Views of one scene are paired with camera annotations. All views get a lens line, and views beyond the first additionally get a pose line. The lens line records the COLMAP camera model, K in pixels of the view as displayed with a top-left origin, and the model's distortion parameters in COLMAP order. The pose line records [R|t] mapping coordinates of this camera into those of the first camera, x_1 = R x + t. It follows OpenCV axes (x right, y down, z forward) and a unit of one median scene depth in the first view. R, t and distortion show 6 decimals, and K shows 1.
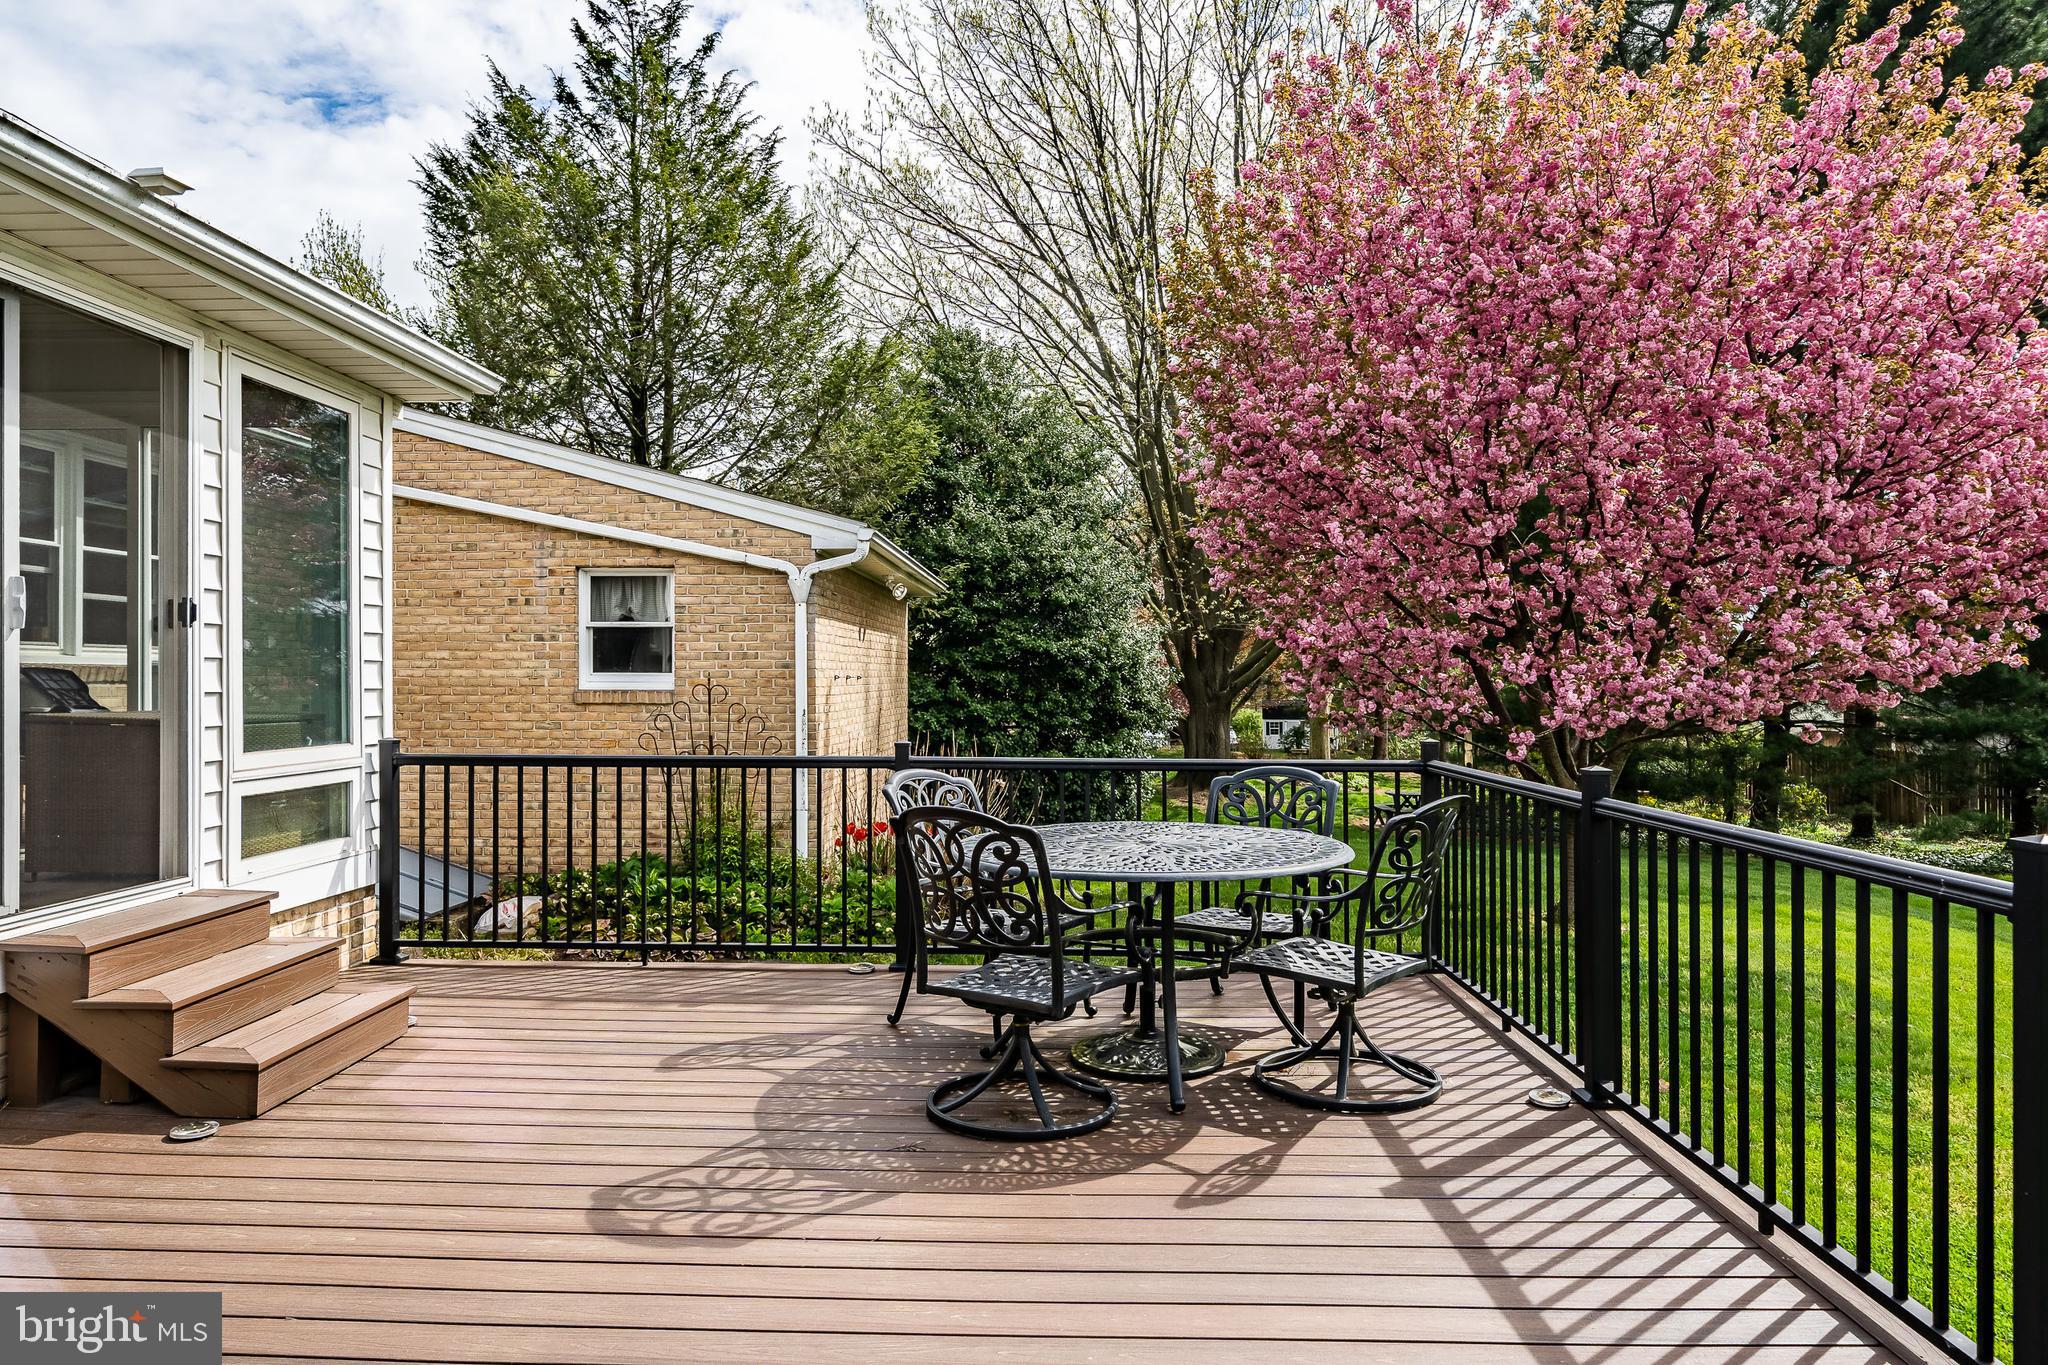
lens RADIAL K [[1277.8, 0, 1028.9], [0, 1277.8, 681.7], [0, 0, 1]] dist [0.004288, 0.002188]
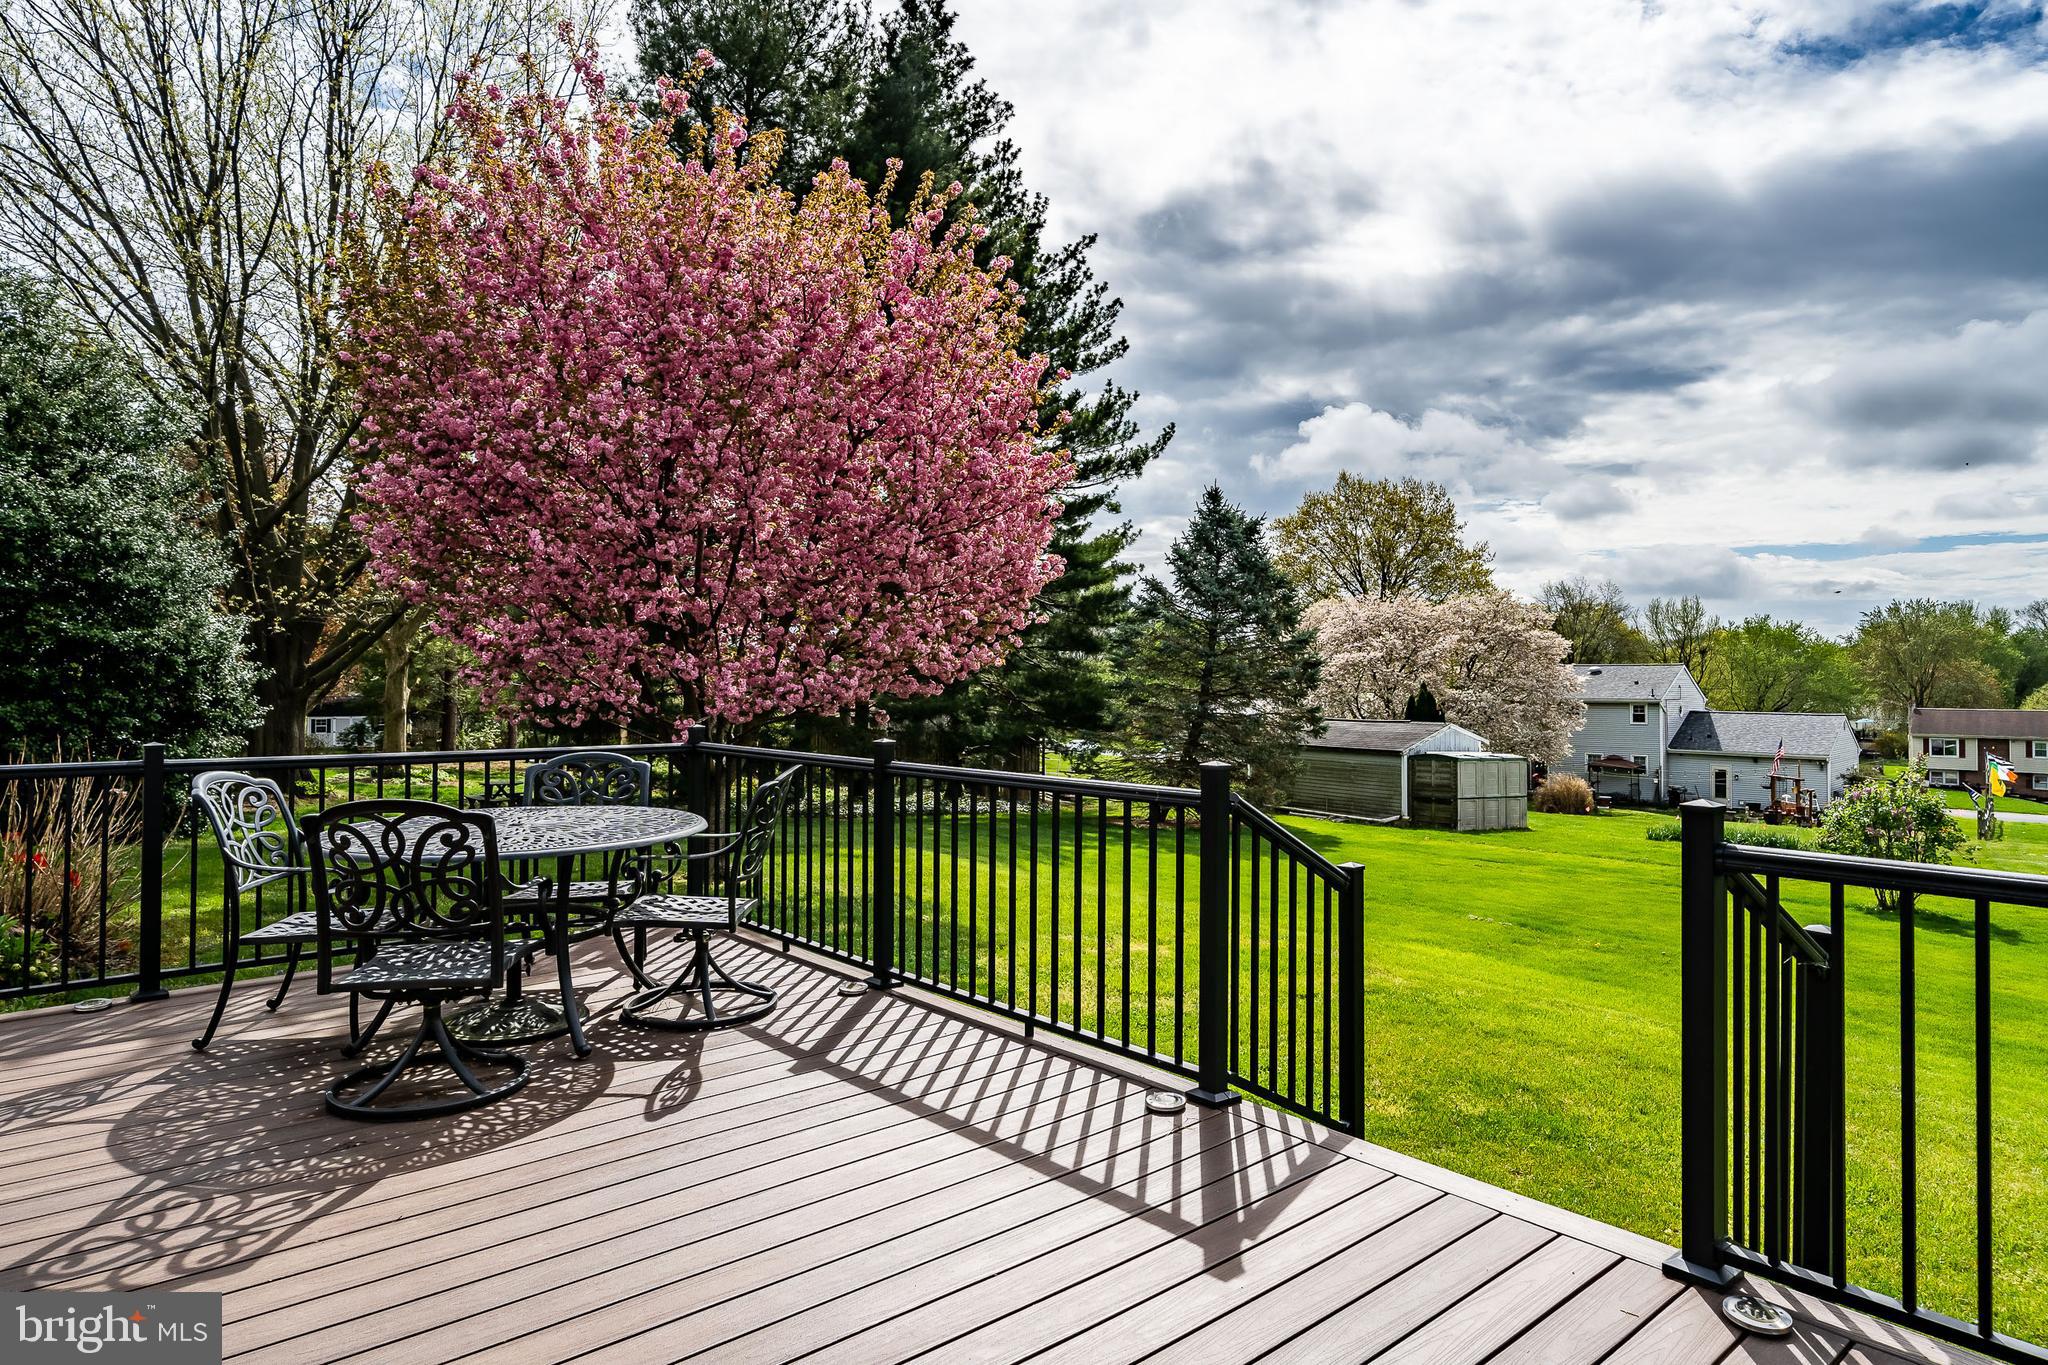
lens RADIAL K [[1165.3, 0, 1017.5], [0, 1165.3, 671.4], [0, 0, 1]] dist [0.006413, 0.004833]
pose [[0.748770, 0.002100, 0.662826, -0.254054], [0.000784, 0.999991, -0.004054, -0.000685], [-0.662829, 0.003555, 0.748762, -0.026918]]
